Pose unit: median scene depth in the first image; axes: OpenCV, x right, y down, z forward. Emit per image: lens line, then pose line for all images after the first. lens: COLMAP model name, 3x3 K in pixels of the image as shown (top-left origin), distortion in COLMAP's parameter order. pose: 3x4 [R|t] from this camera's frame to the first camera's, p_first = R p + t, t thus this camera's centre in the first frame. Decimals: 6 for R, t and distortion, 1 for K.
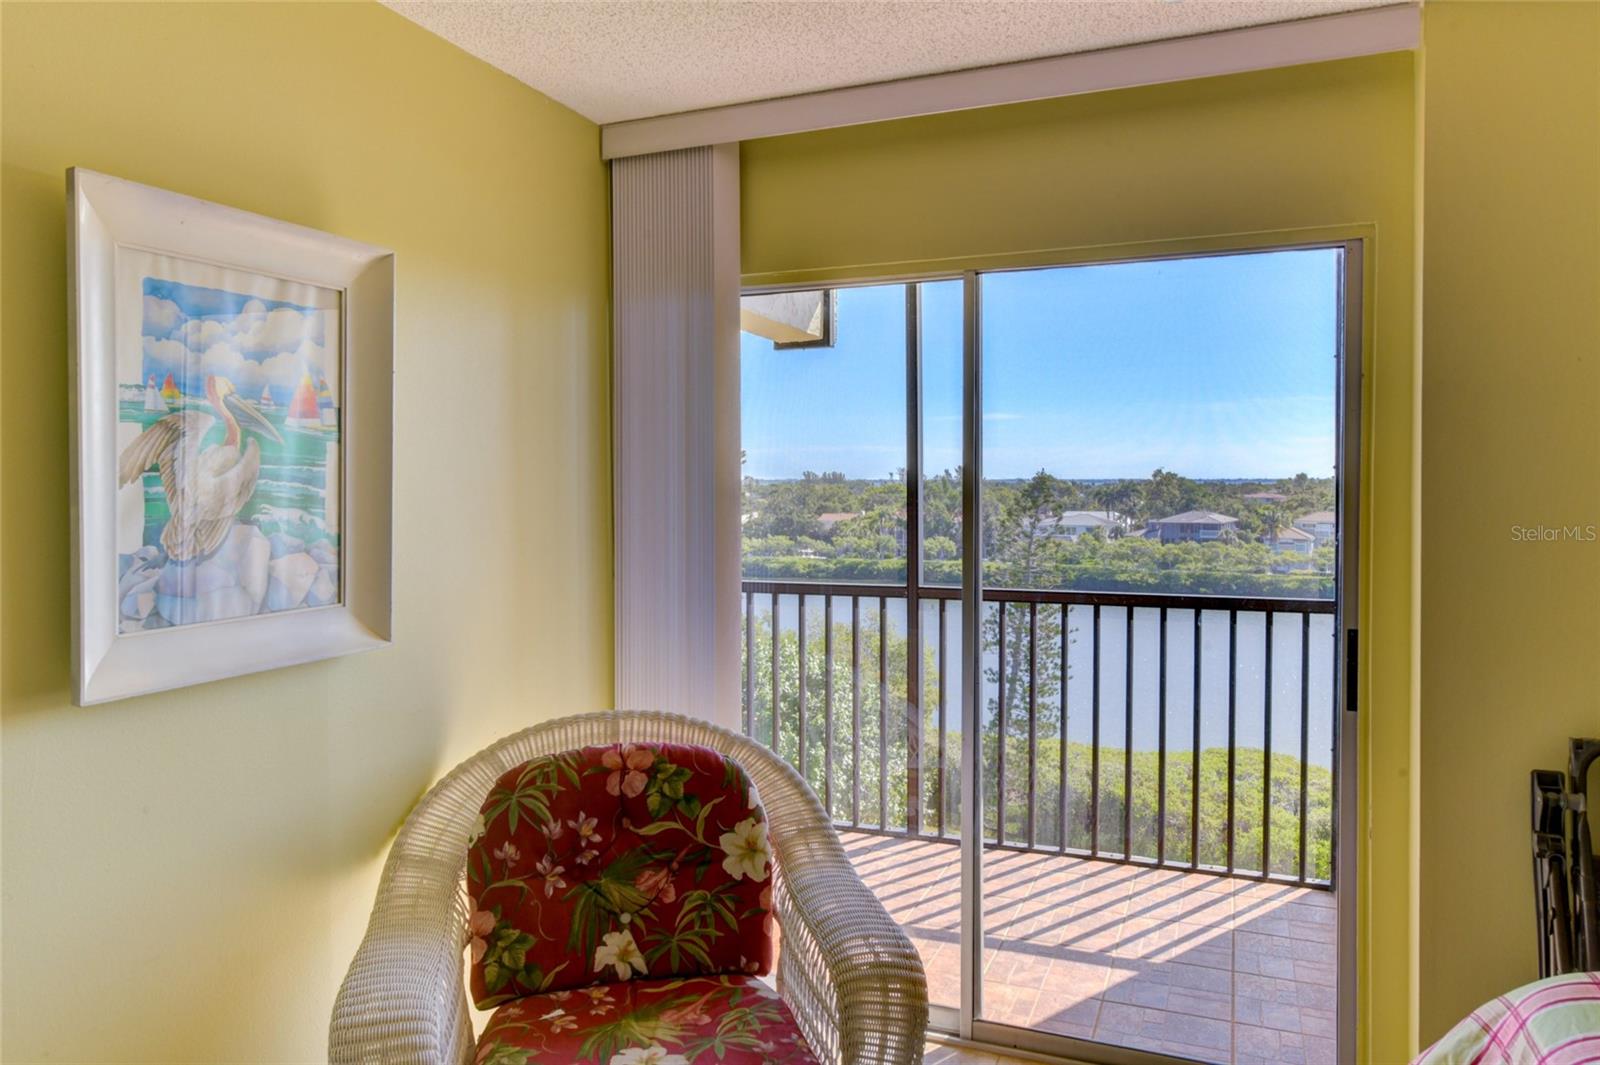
lens RADIAL K [[1080.2, 0, 808.7], [0, 1080.2, 512.6], [0, 0, 1]] dist [0.015683, -0.007176]
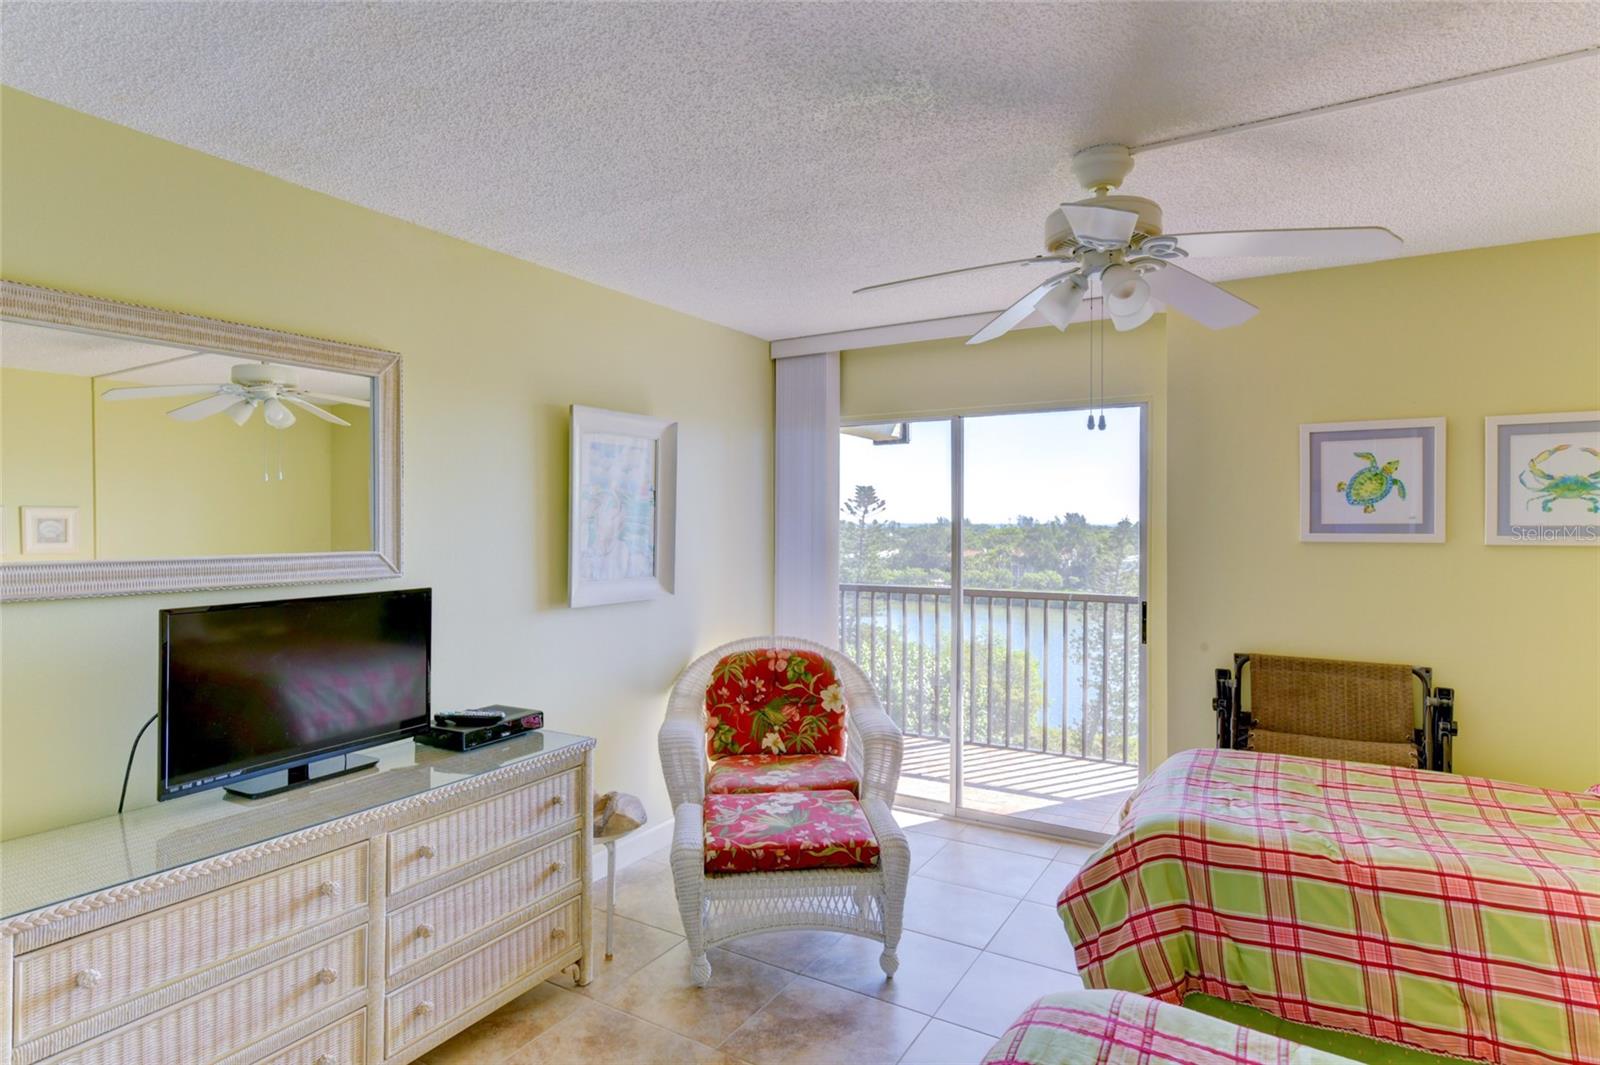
lens RADIAL K [[861.4, 0, 794.9], [0, 861.4, 522.4], [0, 0, 1]] dist [0.003643, 0.000128]
pose [[0.986009, 0.004501, -0.166630, 0.148943], [-0.009668, 0.999497, -0.030209, 0.020218], [0.166410, 0.031397, 0.985557, -0.686333]]
